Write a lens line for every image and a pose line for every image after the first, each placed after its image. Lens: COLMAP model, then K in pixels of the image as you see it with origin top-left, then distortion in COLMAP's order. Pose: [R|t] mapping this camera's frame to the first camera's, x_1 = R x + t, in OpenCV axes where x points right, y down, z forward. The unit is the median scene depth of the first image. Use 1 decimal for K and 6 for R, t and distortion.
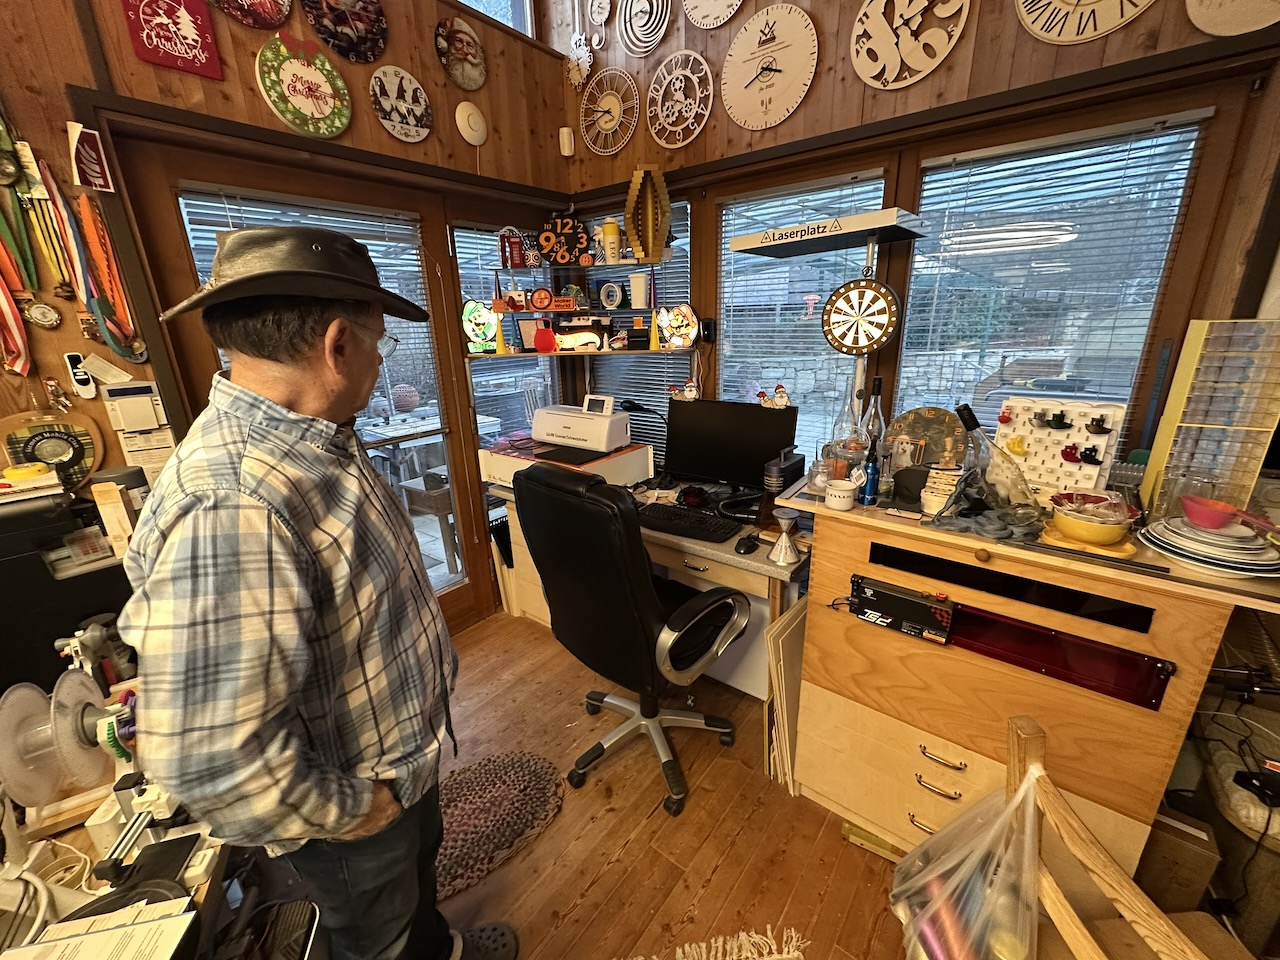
lens RADIAL K [[512.0, 0, 640.0], [0, 512.0, 480.0], [0, 0, 1]] dist [-0.001196, 0.000057]
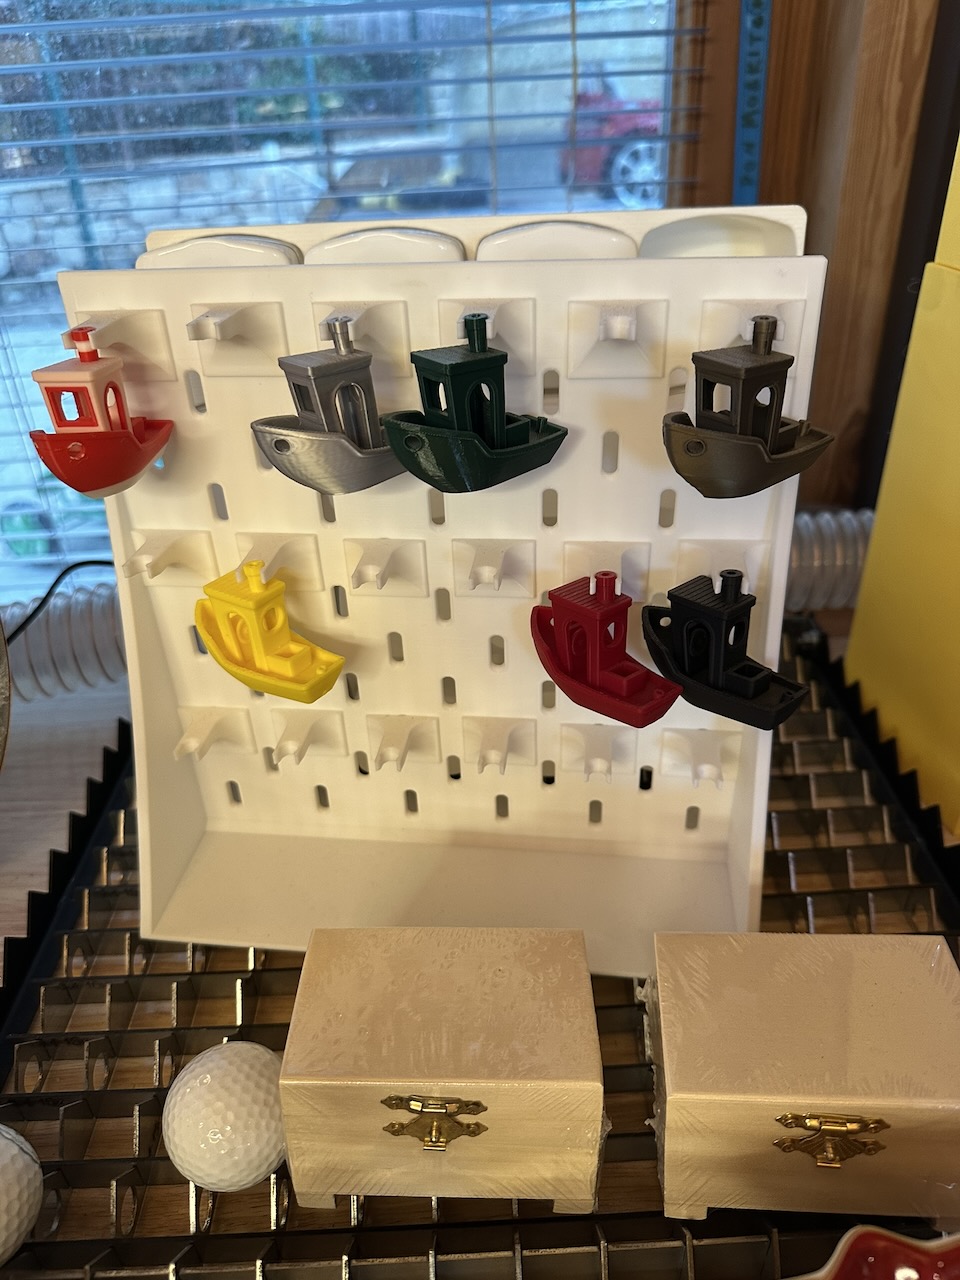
lens RADIAL K [[905.6, 0, 480.0], [0, 905.6, 640.0], [0, 0, 1]] dist [0.001320, 0.000352]
pose [[0.755628, -0.345630, 0.556387, 0.094287], [0.215716, 0.933372, 0.286852, -0.017163], [-0.618460, -0.096731, 0.779840, 0.114223]]
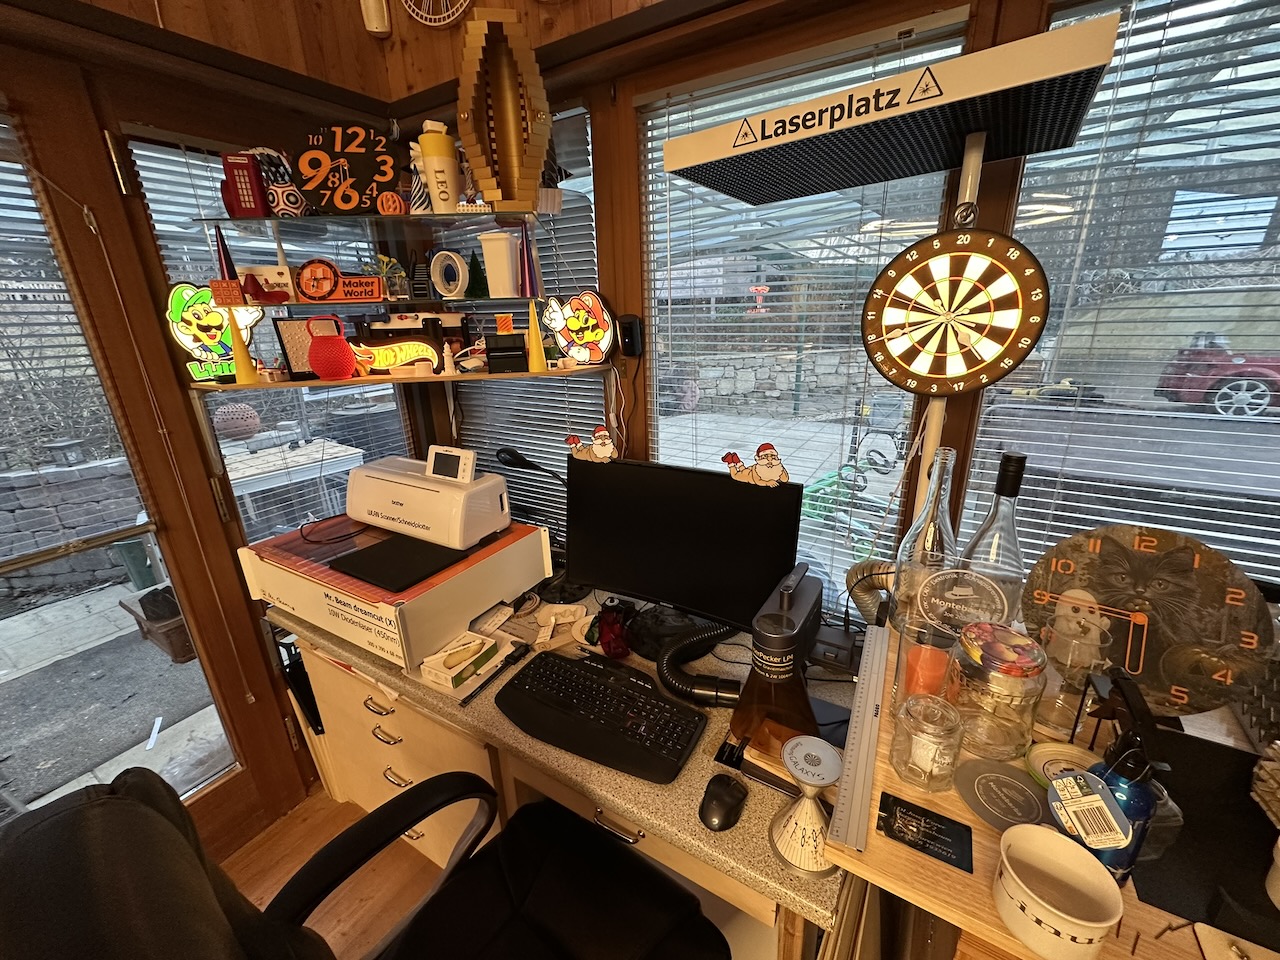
lens RADIAL K [[512.0, 0, 640.0], [0, 512.0, 480.0], [0, 0, 1]] dist [-0.001196, 0.000057]
pose [[0.992014, -0.041199, 0.119213, 0.072454], [0.039774, 0.999106, 0.014308, -0.146095], [-0.119696, -0.009452, 0.992766, 0.447998]]
